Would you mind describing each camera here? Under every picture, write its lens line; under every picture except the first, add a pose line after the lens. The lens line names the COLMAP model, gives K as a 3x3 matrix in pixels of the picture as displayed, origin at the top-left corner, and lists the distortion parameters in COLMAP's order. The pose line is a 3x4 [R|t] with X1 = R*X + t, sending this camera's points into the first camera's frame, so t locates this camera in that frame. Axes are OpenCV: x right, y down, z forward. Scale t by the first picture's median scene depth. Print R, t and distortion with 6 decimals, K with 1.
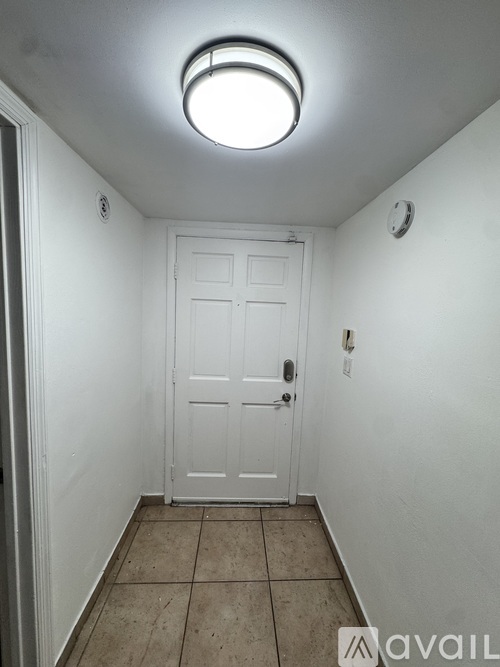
lens RADIAL K [[267.1, 0, 250.0], [0, 267.1, 333.5], [0, 0, 1]] dist [-0.000636, -0.000032]
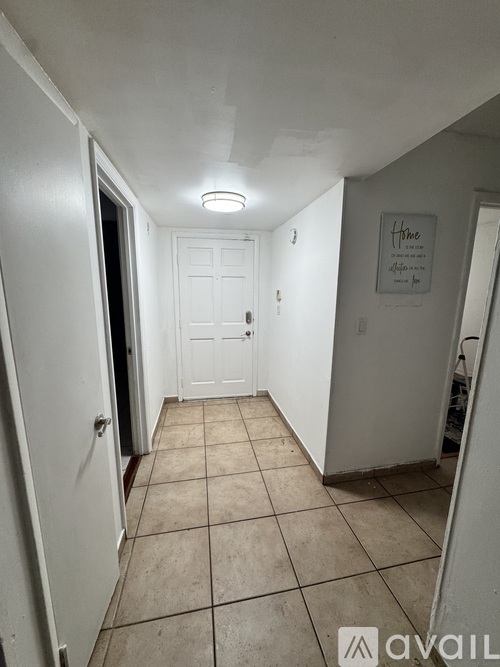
lens RADIAL K [[267.1, 0, 250.0], [0, 267.1, 333.5], [0, 0, 1]] dist [-0.000636, -0.000032]
pose [[0.989981, -0.057387, 0.129009, -0.073809], [0.046332, 0.995120, 0.087119, 0.096752], [-0.133379, -0.080269, 0.987809, -0.701780]]
